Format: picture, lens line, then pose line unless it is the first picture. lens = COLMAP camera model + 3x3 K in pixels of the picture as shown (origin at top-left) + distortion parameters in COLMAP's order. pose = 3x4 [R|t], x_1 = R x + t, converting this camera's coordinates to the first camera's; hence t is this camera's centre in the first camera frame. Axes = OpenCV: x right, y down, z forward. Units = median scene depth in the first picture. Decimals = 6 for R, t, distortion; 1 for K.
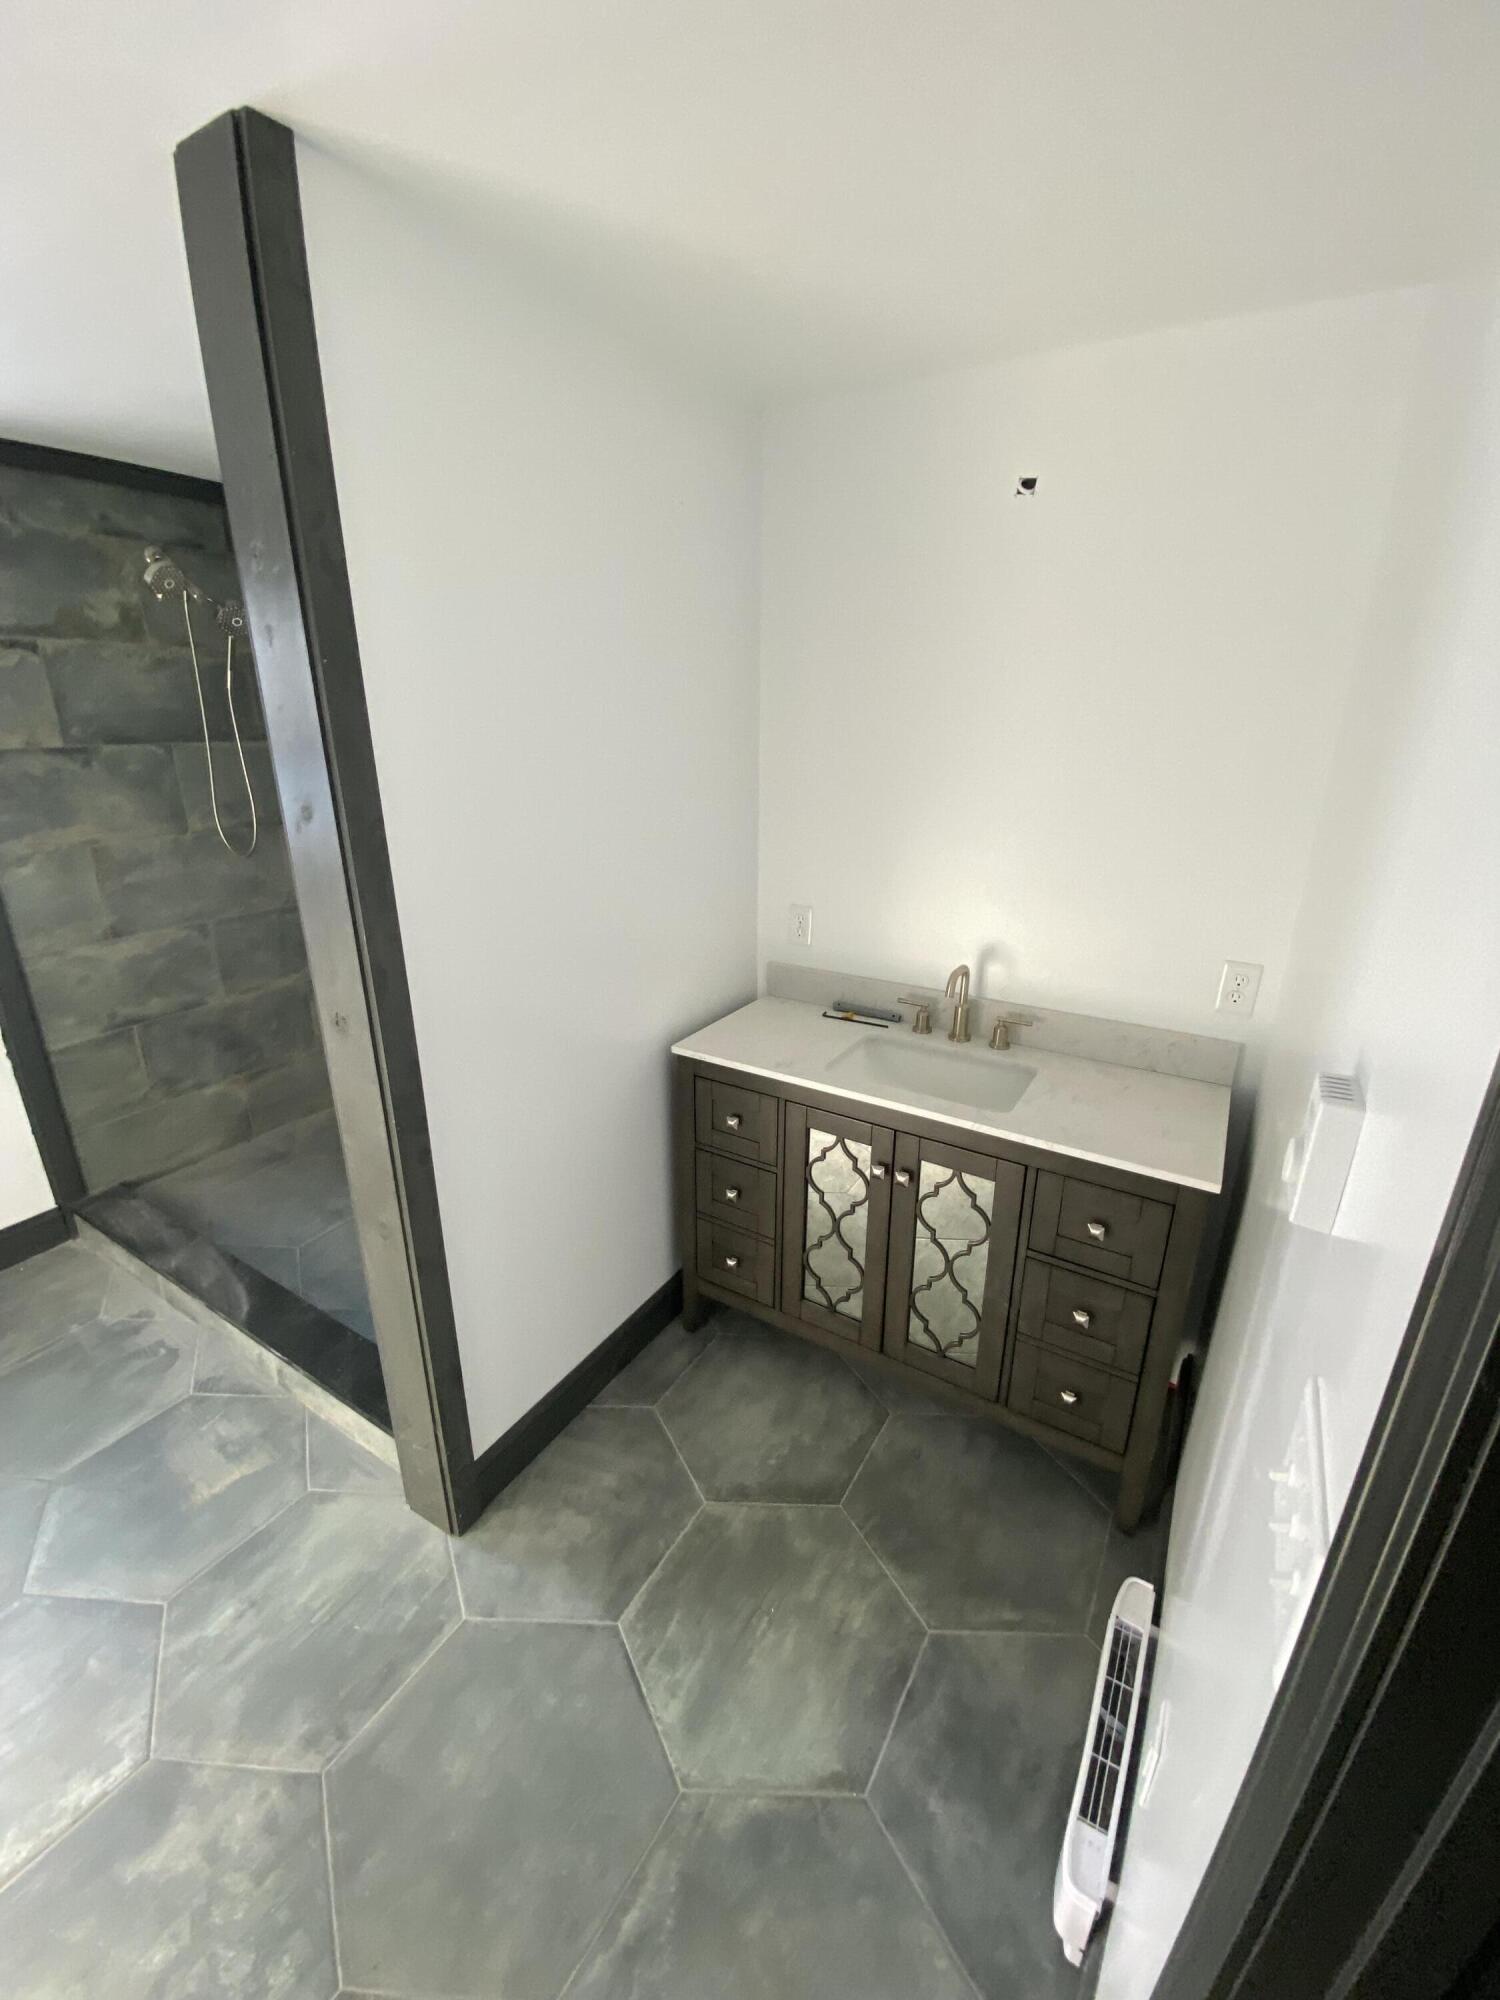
lens RADIAL K [[824.1, 0, 750.6], [0, 824.1, 994.3], [0, 0, 1]] dist [0.025265, -0.021669]
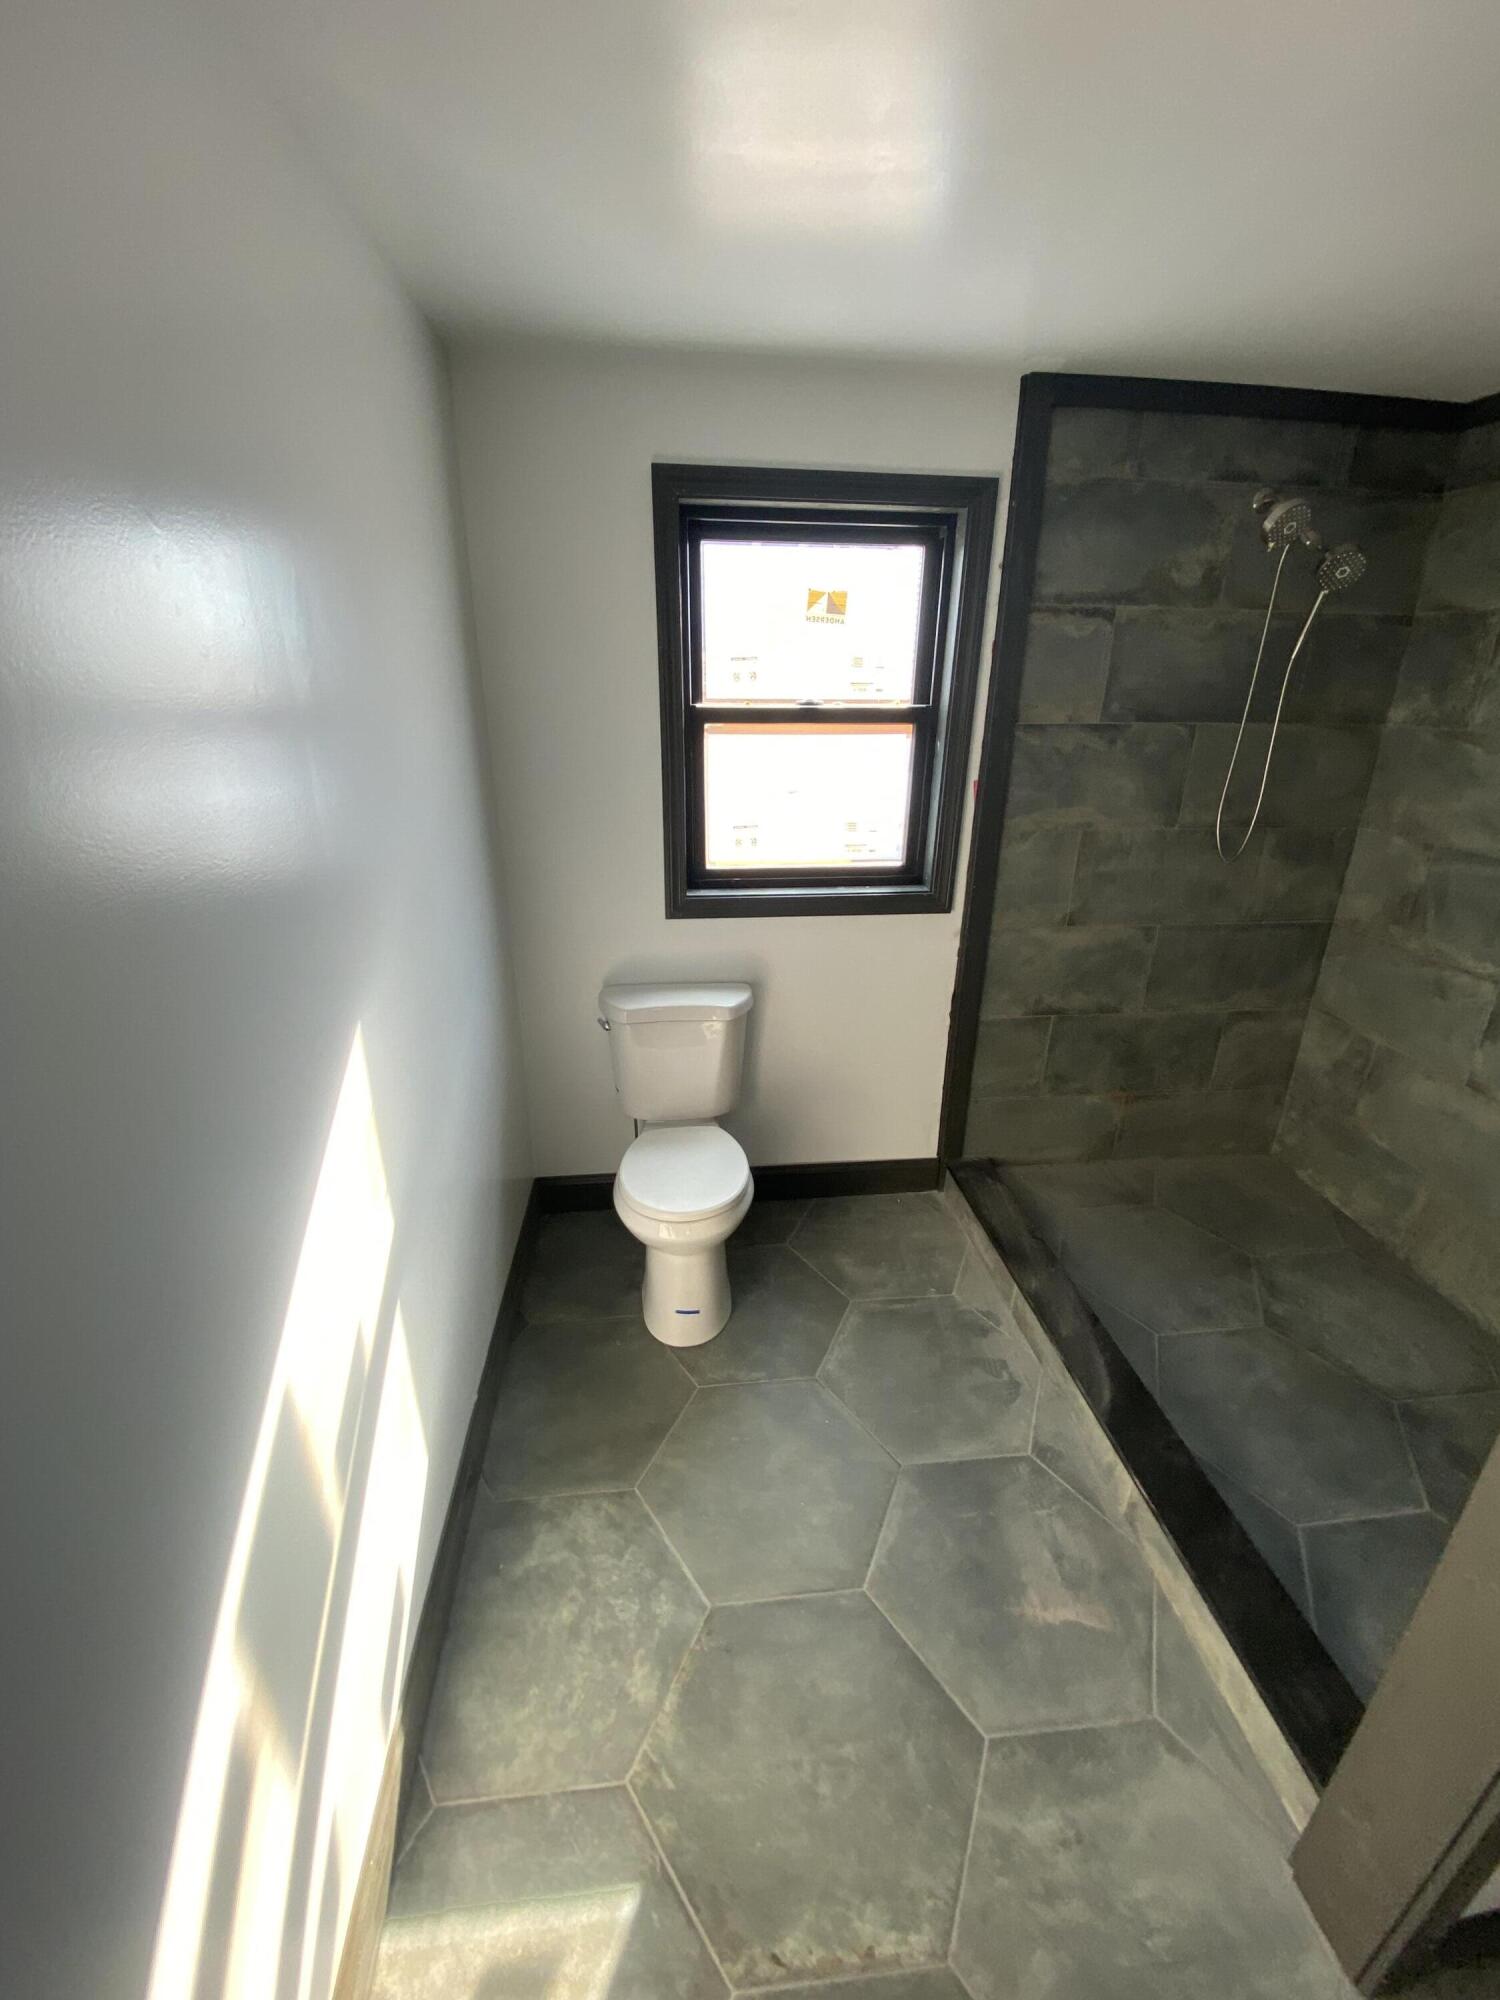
lens RADIAL K [[810.4, 0, 746.9], [0, 810.4, 990.9], [0, 0, 1]] dist [0.022487, -0.020946]
pose [[0.616310, 0.282292, -0.735169, -0.316247], [-0.263786, 0.953615, 0.145034, -0.037314], [0.742011, 0.104541, 0.662187, 0.123800]]
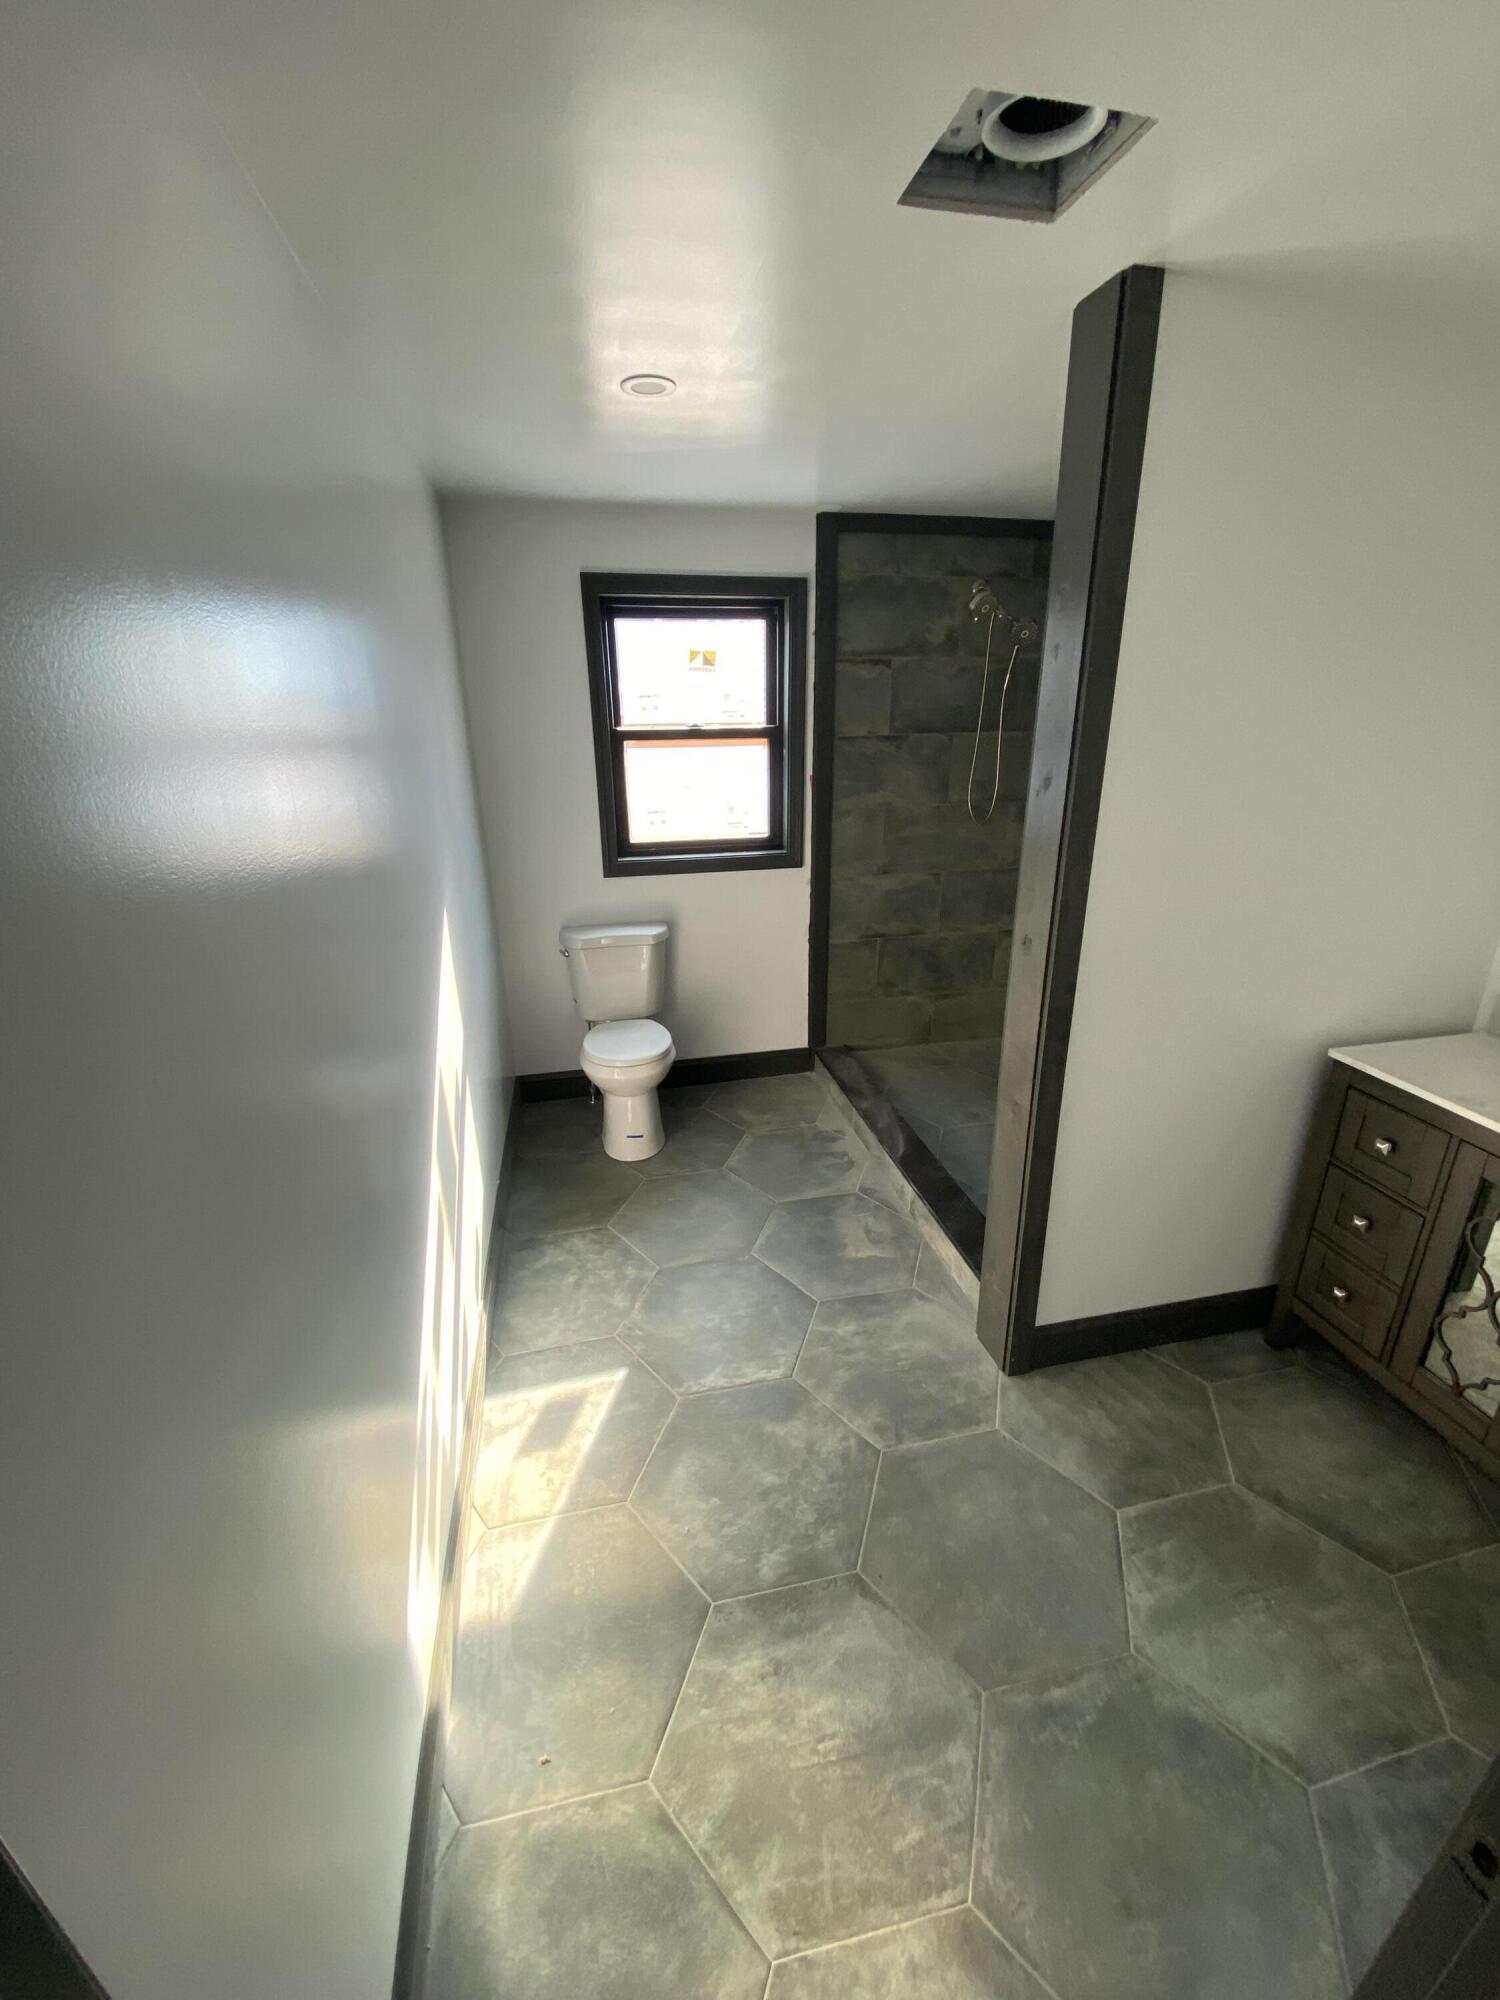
lens RADIAL K [[816.9, 0, 750.0], [0, 816.9, 1000.0], [0, 0, 1]] dist [0.044129, -0.035015]
pose [[0.697402, 0.231891, -0.678128, 0.065621], [-0.221576, 0.969614, 0.103694, 0.050165], [0.681568, 0.077940, 0.727592, -0.152495]]
